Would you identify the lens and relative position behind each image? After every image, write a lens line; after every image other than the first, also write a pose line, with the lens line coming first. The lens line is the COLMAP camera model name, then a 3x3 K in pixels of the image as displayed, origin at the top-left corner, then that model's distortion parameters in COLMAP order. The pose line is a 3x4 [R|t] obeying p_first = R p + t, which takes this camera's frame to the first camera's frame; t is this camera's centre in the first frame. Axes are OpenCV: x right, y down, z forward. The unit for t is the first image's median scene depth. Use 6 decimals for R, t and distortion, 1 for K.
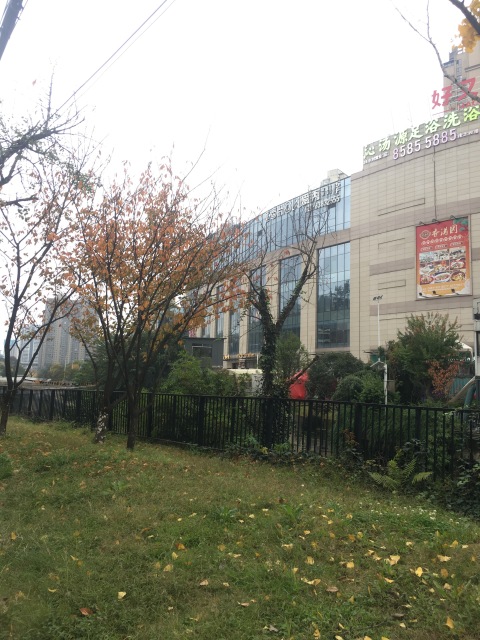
lens RADIAL K [[543.6, 0, 240.9], [0, 543.6, 306.6], [0, 0, 1]] dist [0.070581, -0.089915]
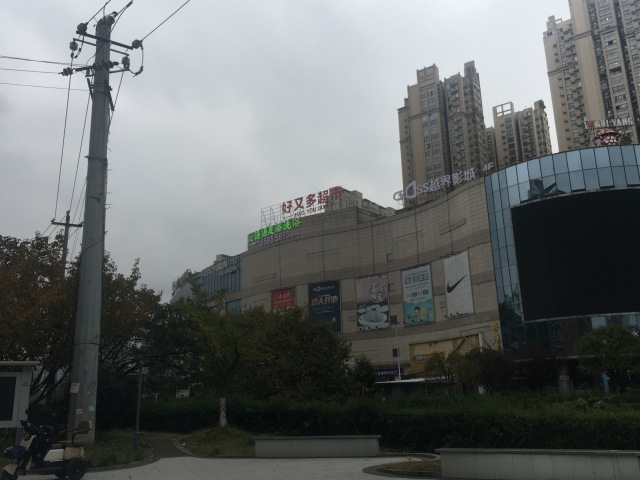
lens RADIAL K [[608.1, 0, 316.8], [0, 608.1, 228.2], [0, 0, 1]] dist [0.073510, -0.099084]
pose [[0.998068, -0.053143, 0.032178, 0.403491], [0.056831, 0.990229, -0.127341, -0.097631], [-0.025097, 0.128924, 0.991337, -0.744491]]
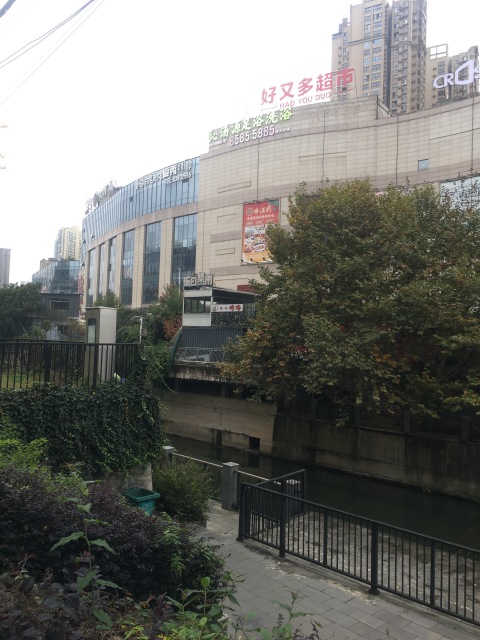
lens RADIAL K [[543.6, 0, 240.9], [0, 543.6, 306.6], [0, 0, 1]] dist [0.070581, -0.089915]
pose [[0.990908, 0.008249, 0.134288, 0.152464], [-0.020568, 0.995674, 0.090606, -0.029358], [-0.132960, -0.092544, 0.986791, -0.224243]]
